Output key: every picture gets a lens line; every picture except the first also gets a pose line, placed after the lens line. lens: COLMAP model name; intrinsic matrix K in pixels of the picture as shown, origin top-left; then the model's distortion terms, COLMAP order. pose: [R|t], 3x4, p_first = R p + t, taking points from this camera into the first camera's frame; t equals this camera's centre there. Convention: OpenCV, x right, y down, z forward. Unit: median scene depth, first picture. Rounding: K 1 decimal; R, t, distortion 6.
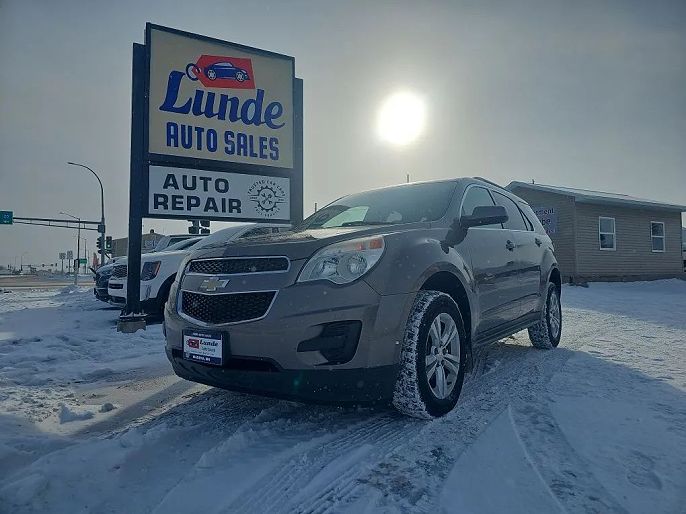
lens RADIAL K [[494.9, 0, 360.4], [0, 494.9, 255.8], [0, 0, 1]] dist [0.049602, -0.049988]
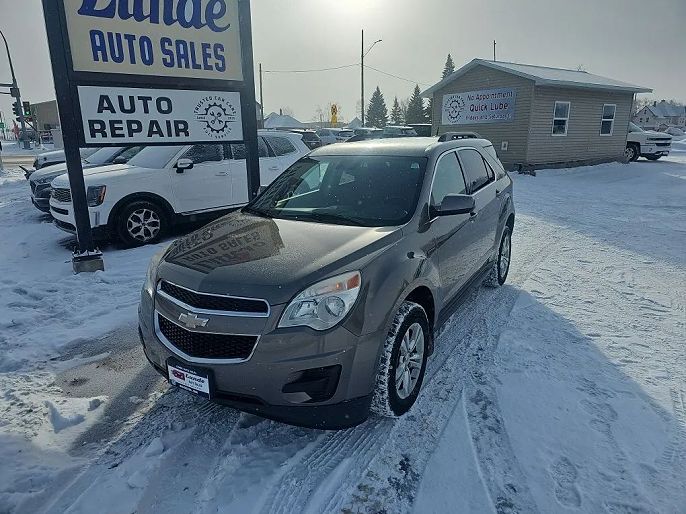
lens RADIAL K [[494.9, 0, 360.4], [0, 494.9, 255.8], [0, 0, 1]] dist [0.049602, -0.049988]
pose [[0.994092, -0.019676, 0.106742, -0.029015], [-0.017201, 0.942445, 0.333919, -0.198611], [-0.107169, -0.333783, 0.936538, 0.026529]]
